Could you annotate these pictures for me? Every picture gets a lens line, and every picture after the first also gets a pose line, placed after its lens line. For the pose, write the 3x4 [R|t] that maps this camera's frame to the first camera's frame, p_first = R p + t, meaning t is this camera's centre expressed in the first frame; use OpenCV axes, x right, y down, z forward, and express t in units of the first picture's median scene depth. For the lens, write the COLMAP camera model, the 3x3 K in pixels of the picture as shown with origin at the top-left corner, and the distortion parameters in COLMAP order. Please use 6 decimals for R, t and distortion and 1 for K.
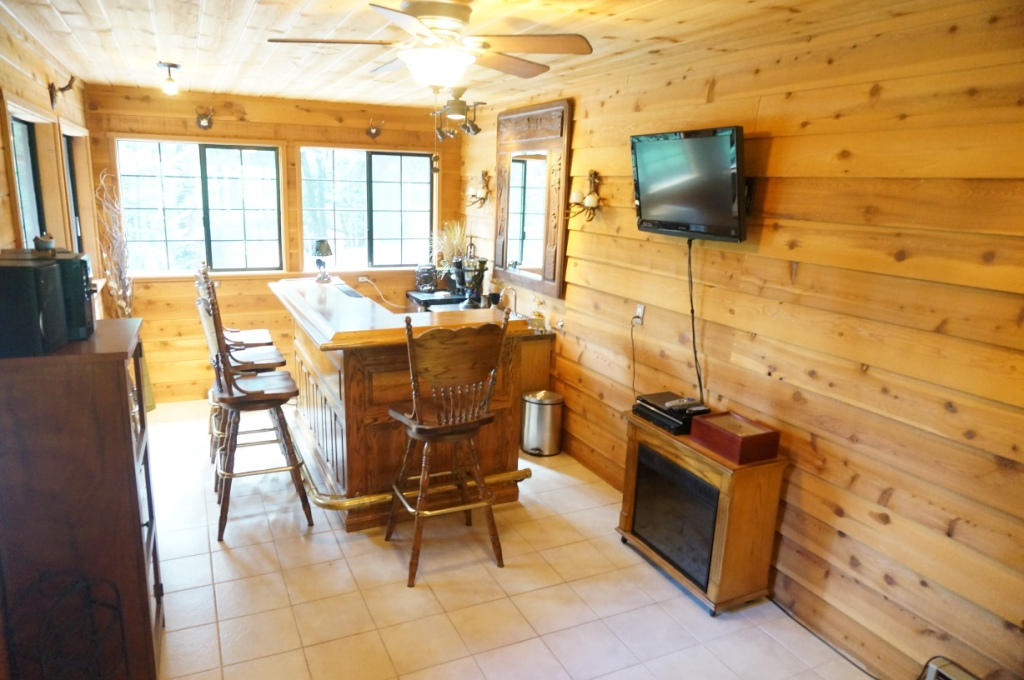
lens RADIAL K [[679.6, 0, 512.0], [0, 679.6, 340.0], [0, 0, 1]] dist [-0.003391, -0.000589]
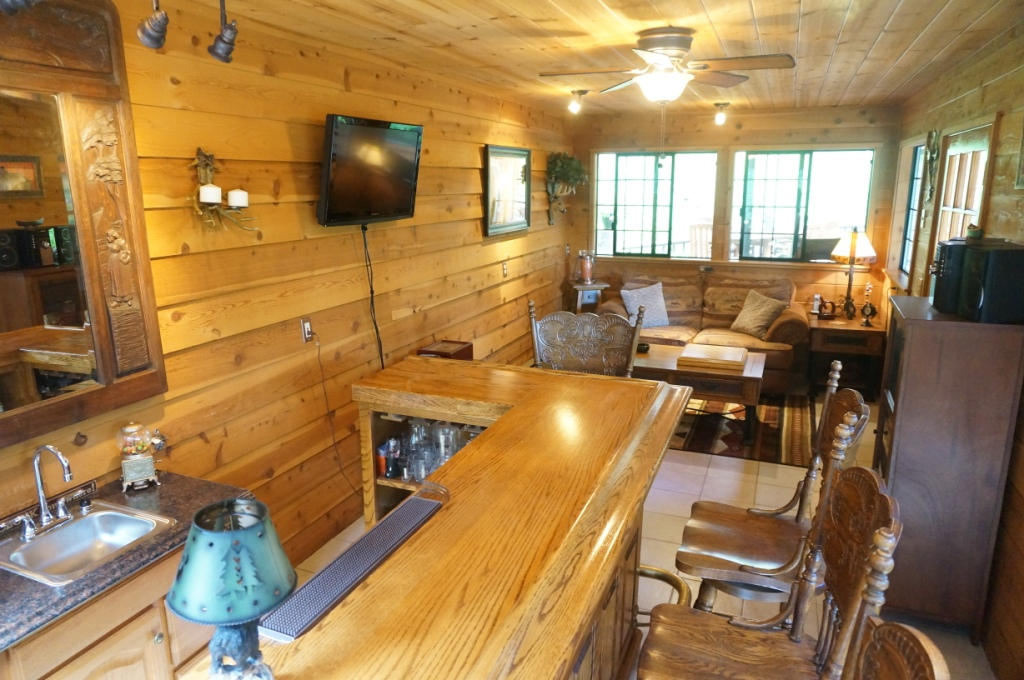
lens RADIAL K [[673.7, 0, 512.0], [0, 673.7, 340.0], [0, 0, 1]] dist [-0.039604, 0.001209]
pose [[-0.672417, -0.197658, 0.713293, -0.755243], [0.148887, 0.907868, 0.391930, -0.415086], [-0.725044, 0.369740, -0.581037, 1.745911]]
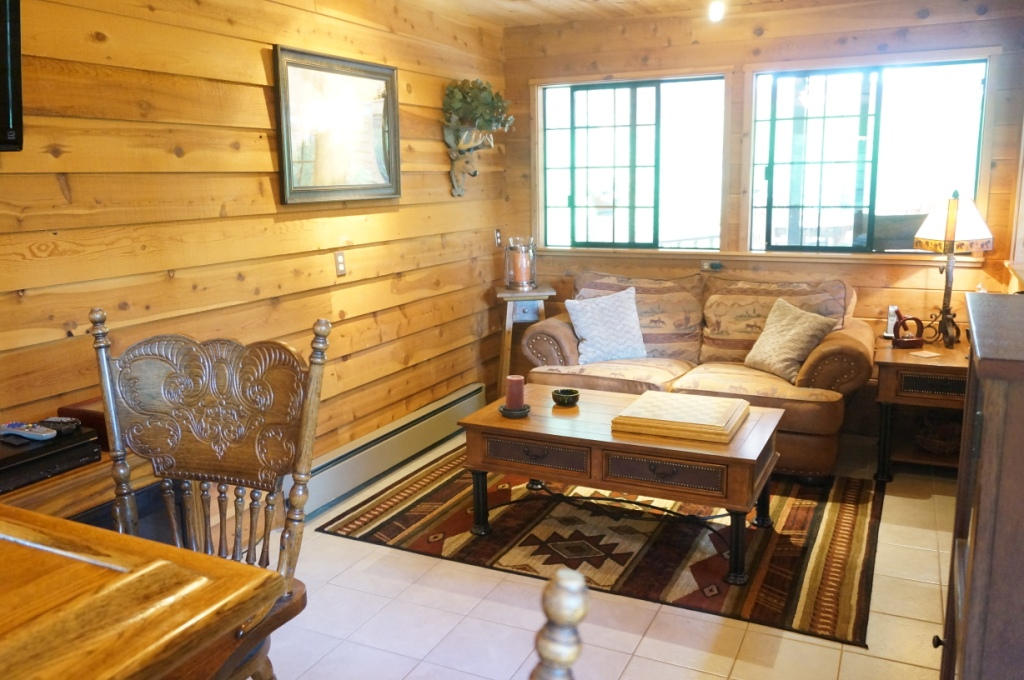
lens RADIAL K [[816.0, 0, 512.0], [0, 816.0, 340.0], [0, 0, 1]] dist [-0.028372, 0.000042]
pose [[-0.622212, -0.174072, 0.763250, -0.599893], [0.170786, 0.921298, 0.349345, -0.172392], [-0.763992, 0.347719, -0.543514, 1.169156]]
